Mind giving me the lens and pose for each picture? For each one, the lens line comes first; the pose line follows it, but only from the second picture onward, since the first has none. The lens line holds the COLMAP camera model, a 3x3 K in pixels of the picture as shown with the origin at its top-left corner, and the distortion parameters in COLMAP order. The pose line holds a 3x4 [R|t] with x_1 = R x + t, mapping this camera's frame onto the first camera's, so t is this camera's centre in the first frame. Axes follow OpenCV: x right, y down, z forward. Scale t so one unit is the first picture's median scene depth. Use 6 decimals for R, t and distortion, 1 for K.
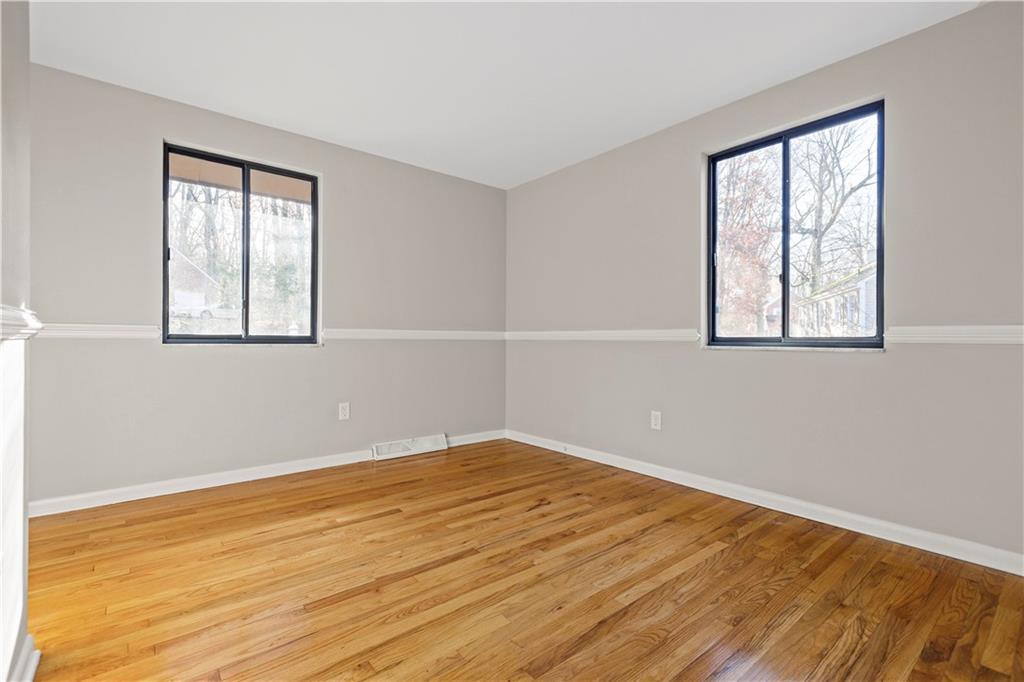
lens RADIAL K [[463.4, 0, 514.4], [0, 463.4, 340.1], [0, 0, 1]] dist [-0.001396, 0.000058]
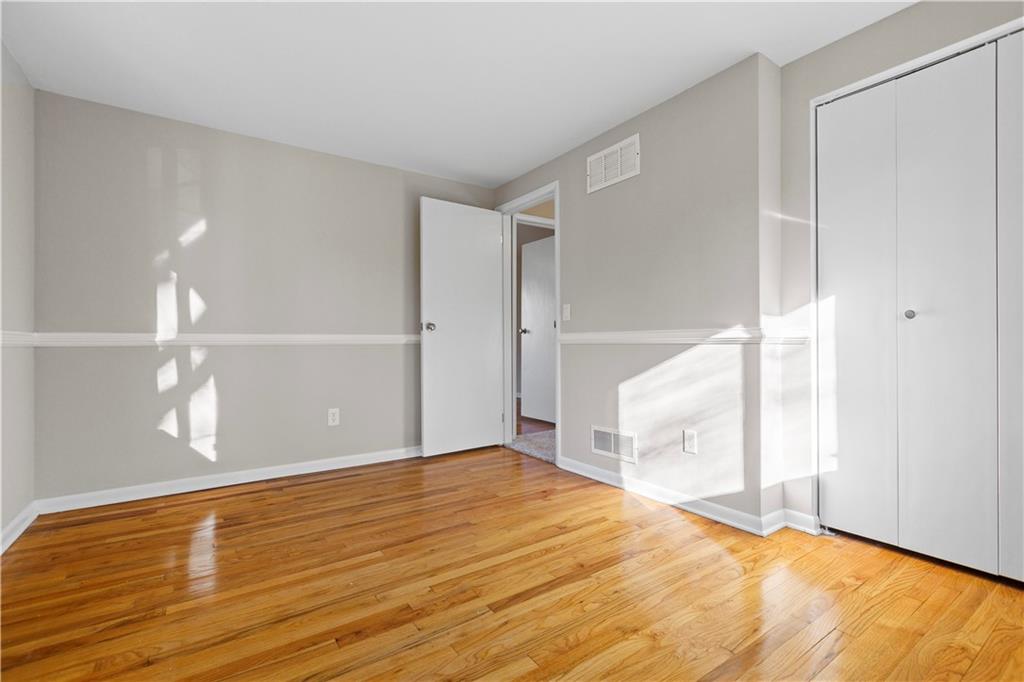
lens RADIAL K [[463.4, 0, 514.4], [0, 463.4, 340.1], [0, 0, 1]] dist [-0.001396, 0.000058]
pose [[-0.996044, -0.002387, 0.088825, -0.216072], [-0.002644, 0.999993, -0.002778, -0.007151], [-0.088818, -0.003002, -0.996043, 2.007058]]
